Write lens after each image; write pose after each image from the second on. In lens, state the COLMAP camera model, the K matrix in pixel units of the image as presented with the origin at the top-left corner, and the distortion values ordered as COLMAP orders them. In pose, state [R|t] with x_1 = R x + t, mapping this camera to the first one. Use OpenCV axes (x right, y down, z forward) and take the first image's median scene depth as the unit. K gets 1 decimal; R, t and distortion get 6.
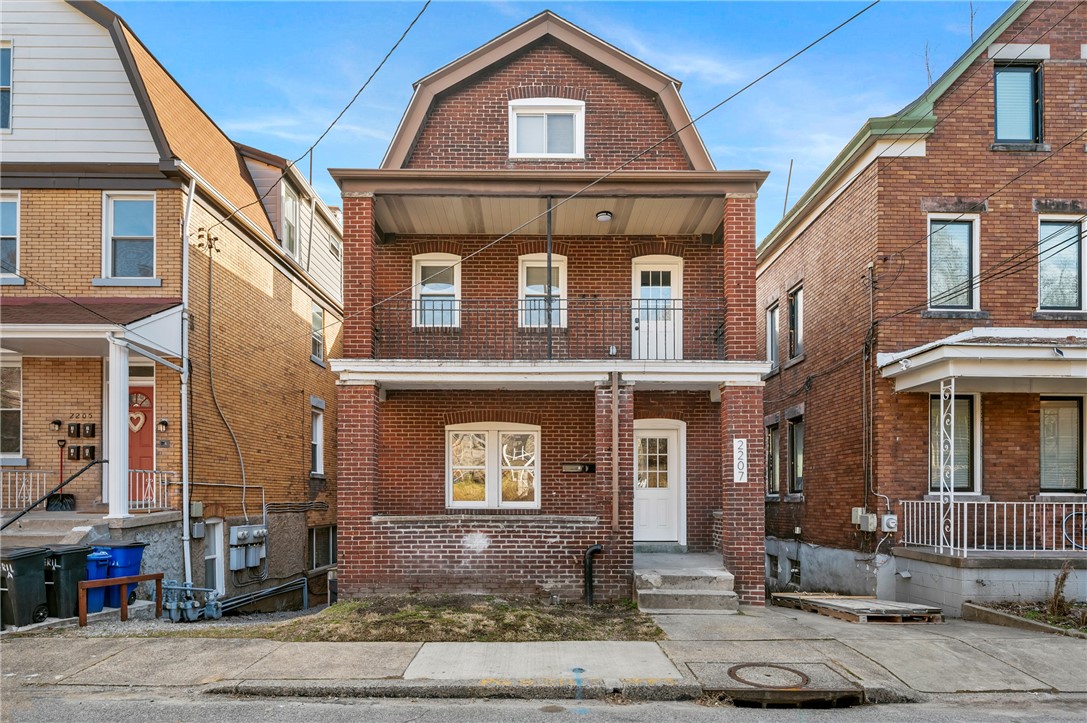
lens RADIAL K [[631.1, 0, 545.7], [0, 631.1, 343.3], [0, 0, 1]] dist [-0.001419, -0.000952]
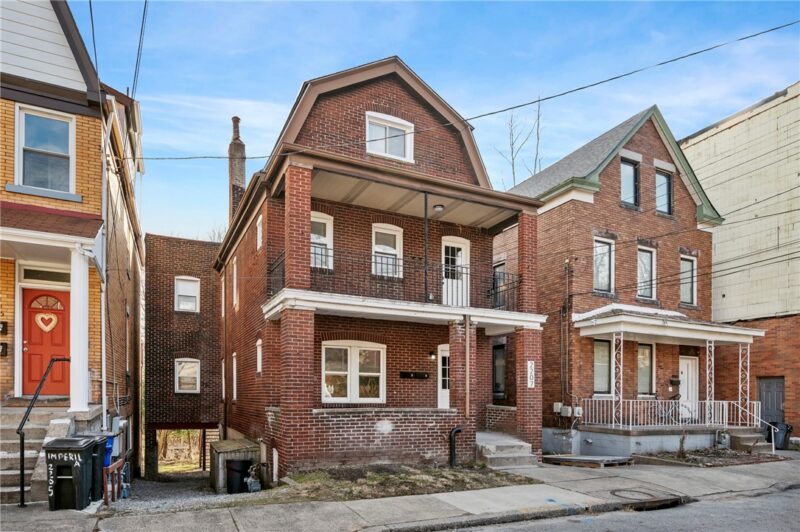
lens RADIAL K [[474.2, 0, 400.0], [0, 474.2, 266.0], [0, 0, 1]] dist [-0.001938, -0.000272]
pose [[0.906563, 0.118381, 0.405130, -0.479231], [-0.109806, 0.992959, -0.044435, -0.003434], [-0.407538, -0.004202, 0.913179, 0.002704]]
